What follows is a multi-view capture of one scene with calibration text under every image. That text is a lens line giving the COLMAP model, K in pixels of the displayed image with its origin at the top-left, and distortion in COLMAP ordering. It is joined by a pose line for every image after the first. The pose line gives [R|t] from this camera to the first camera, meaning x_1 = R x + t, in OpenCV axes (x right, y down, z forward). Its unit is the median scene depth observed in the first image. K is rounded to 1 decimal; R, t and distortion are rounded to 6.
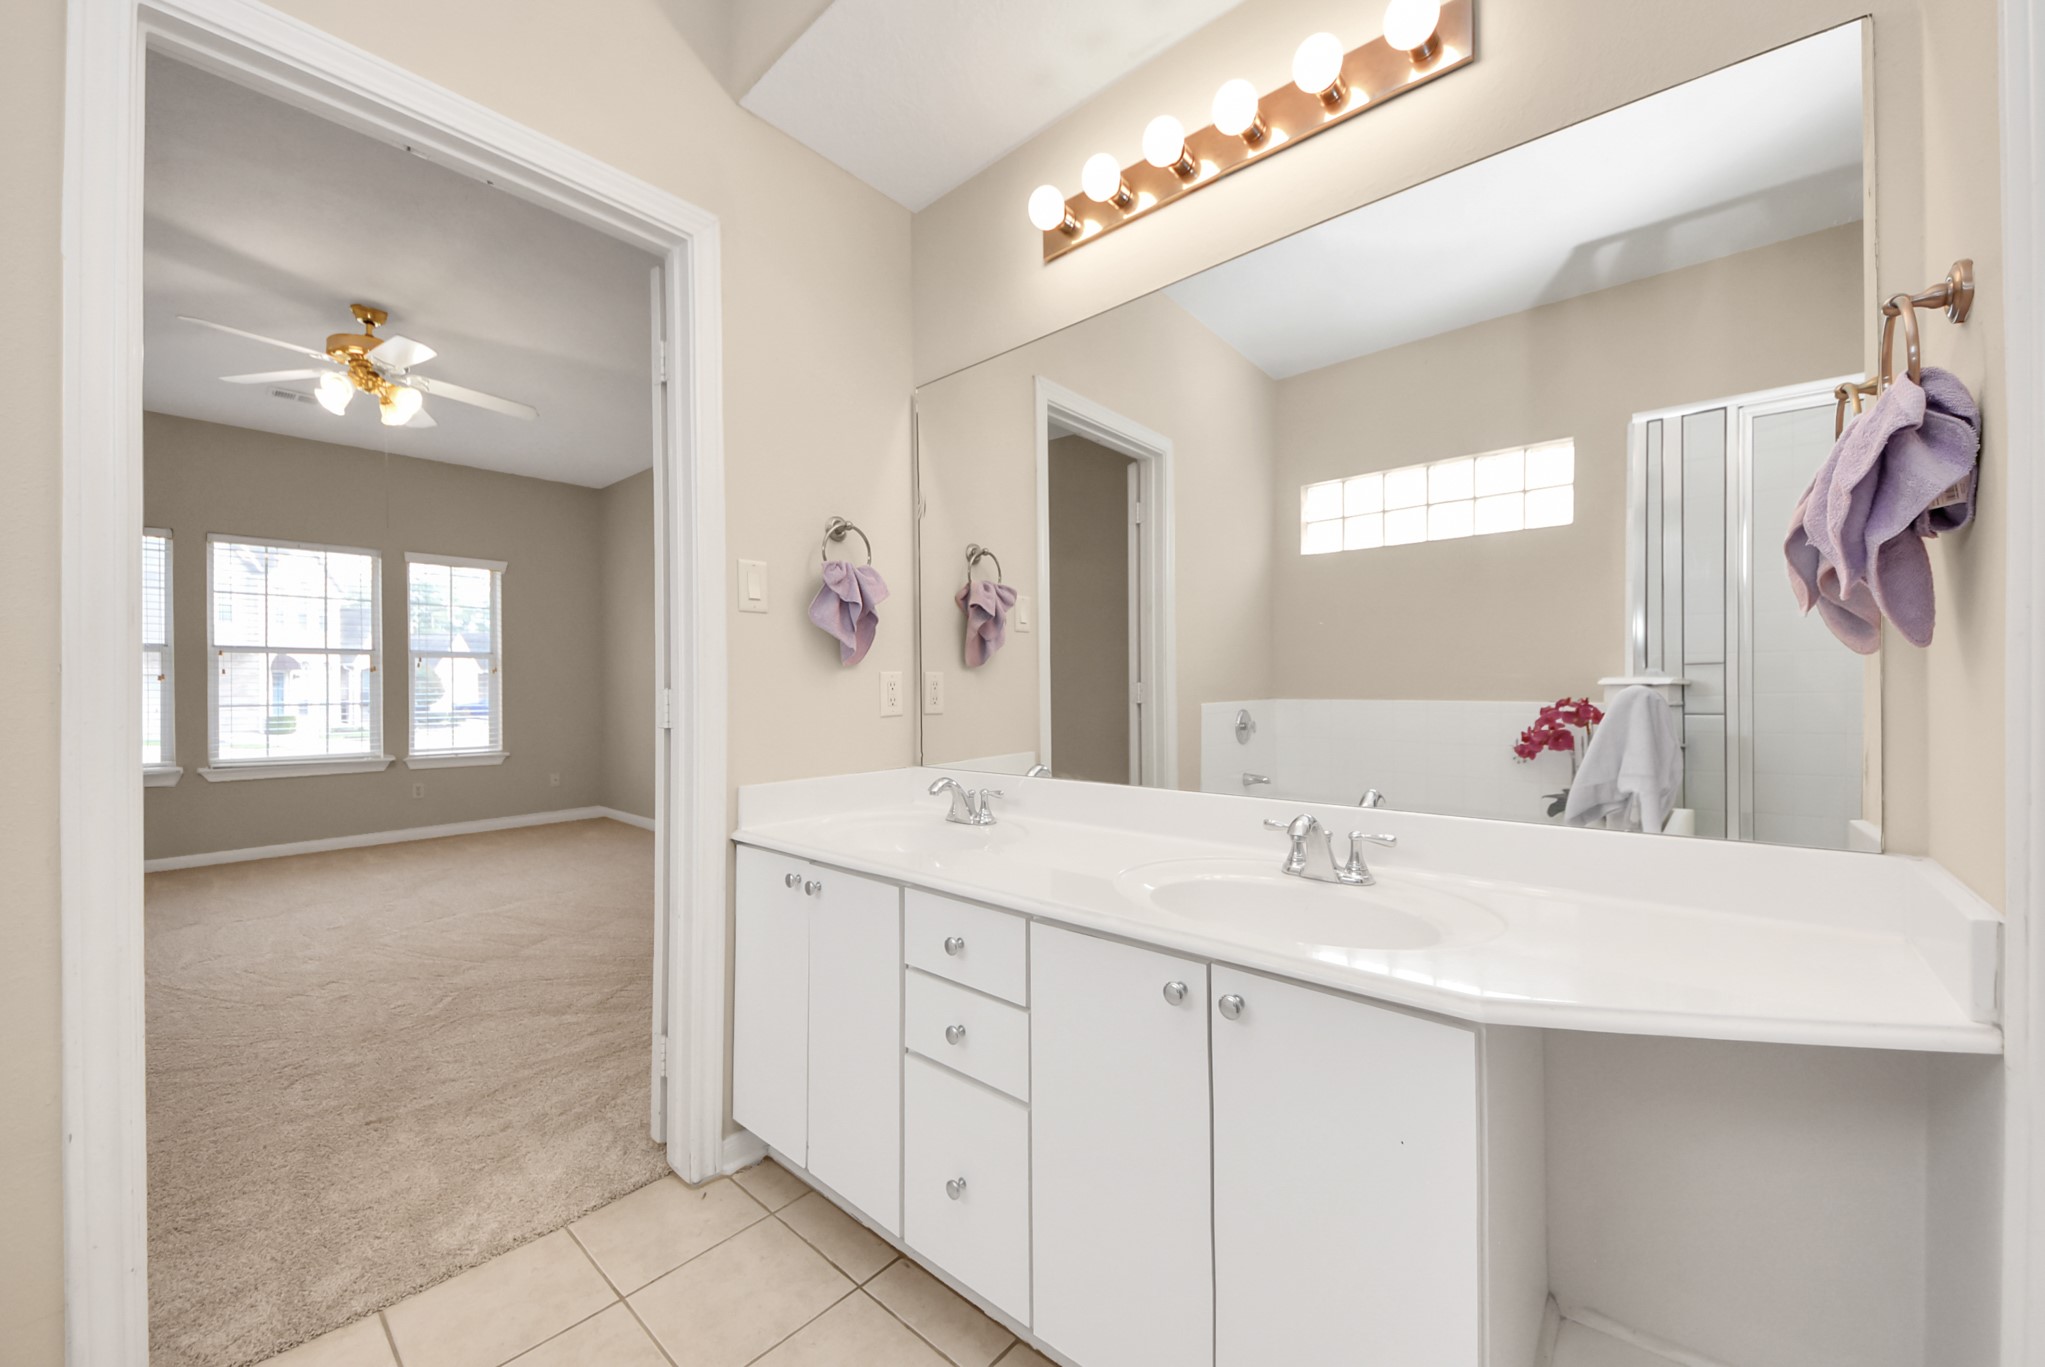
lens RADIAL K [[770.0, 0, 1022.5], [0, 770.0, 683.5], [0, 0, 1]] dist [0.000339, -0.011264]
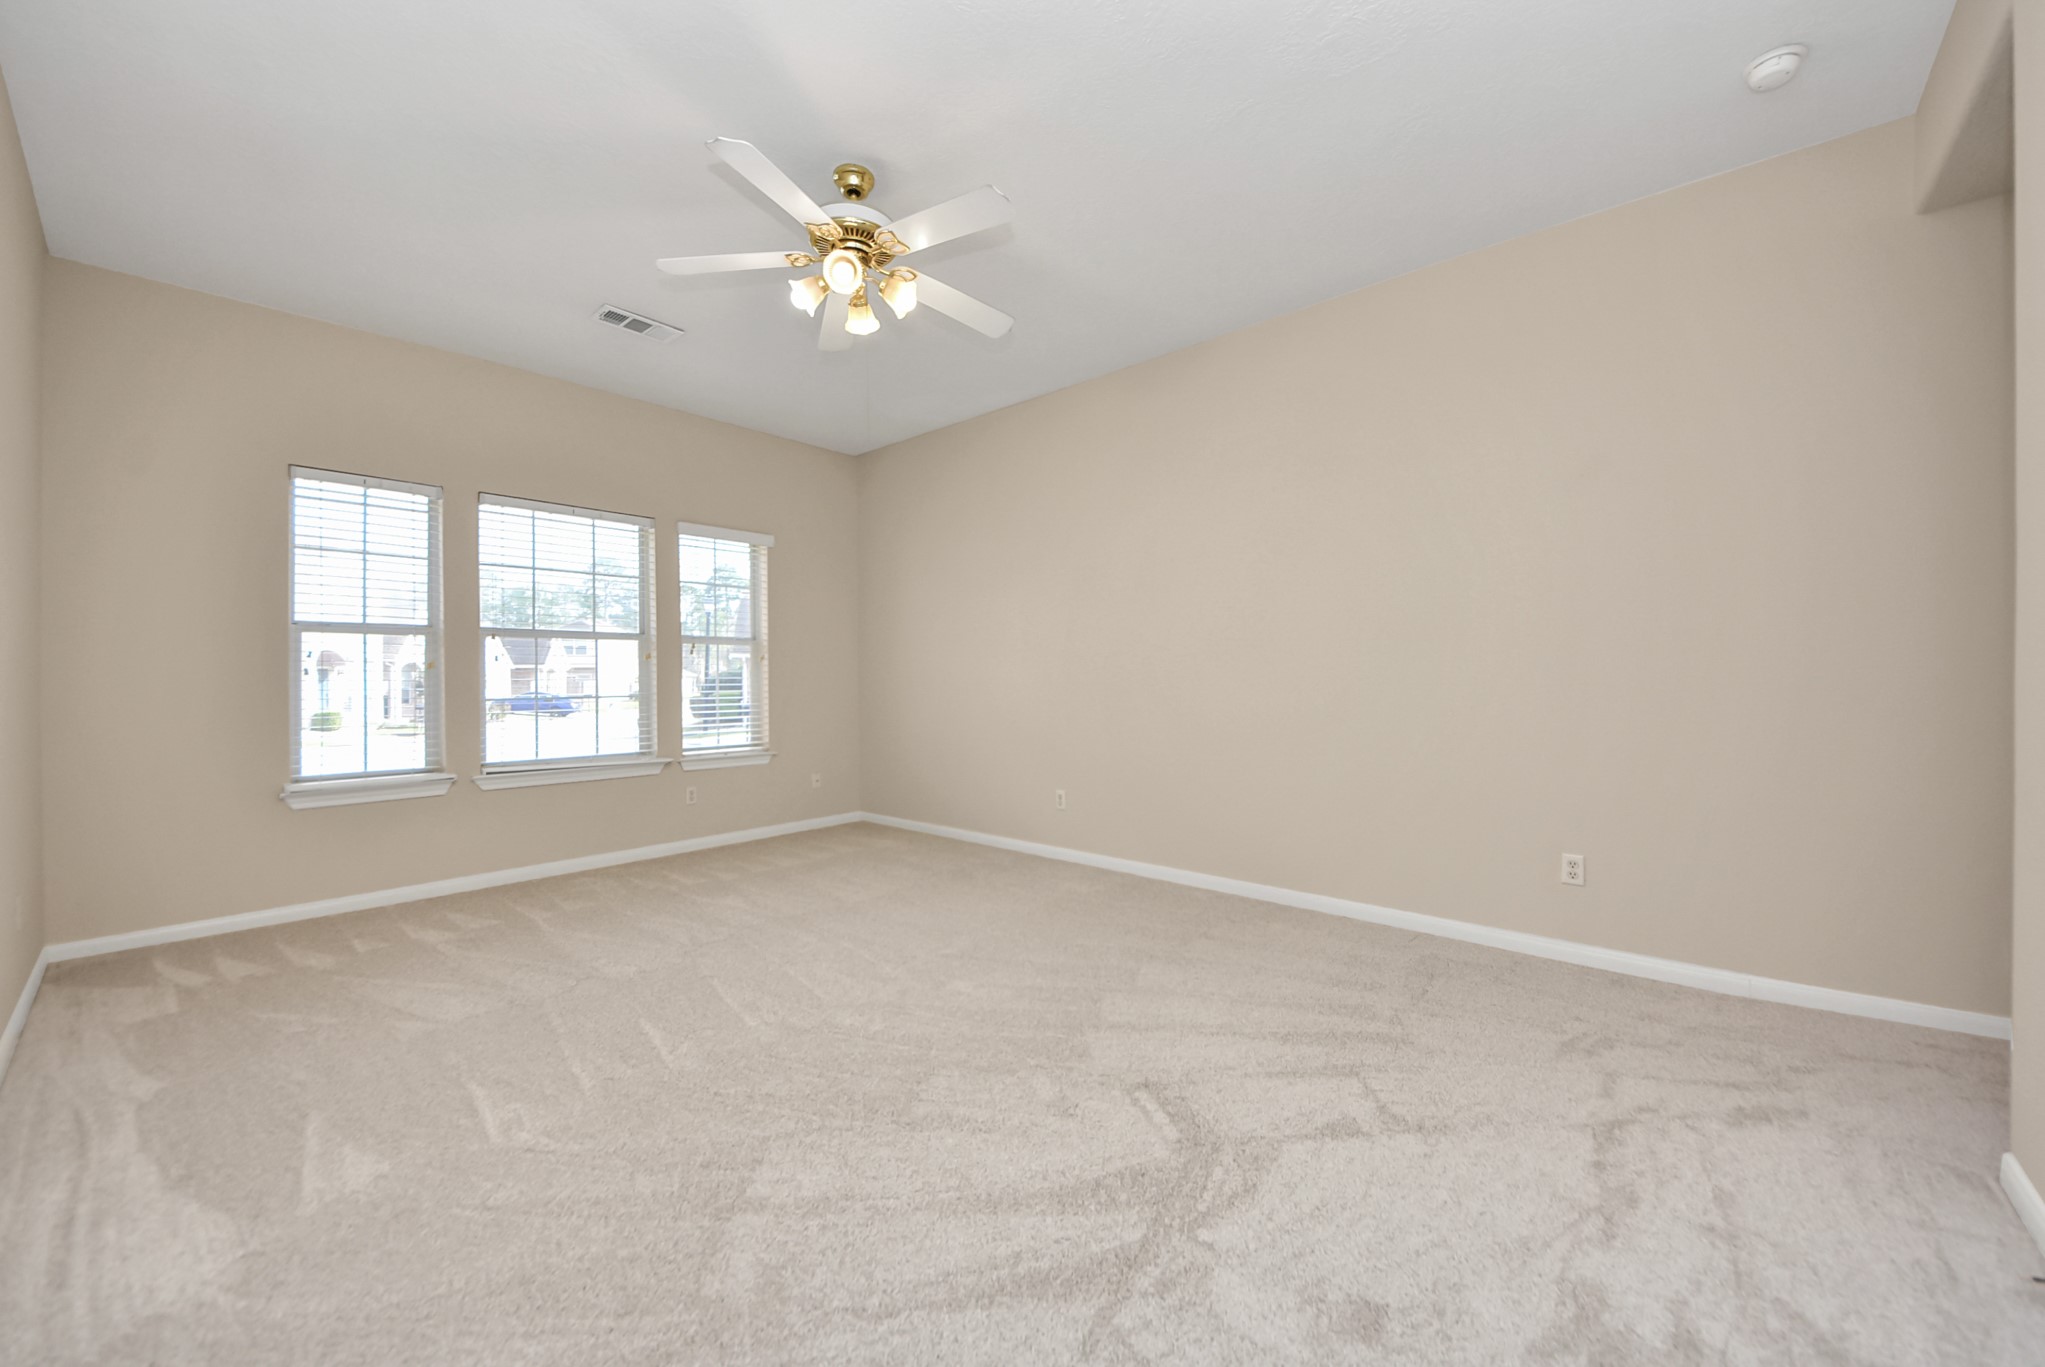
lens RADIAL K [[752.6, 0, 1031.8], [0, 752.6, 680.4], [0, 0, 1]] dist [0.010457, -0.010396]
pose [[0.999991, -0.003940, -0.001815, -0.399802], [0.003948, 0.999984, 0.004106, 0.006793], [0.001799, -0.004113, 0.999990, 0.141940]]
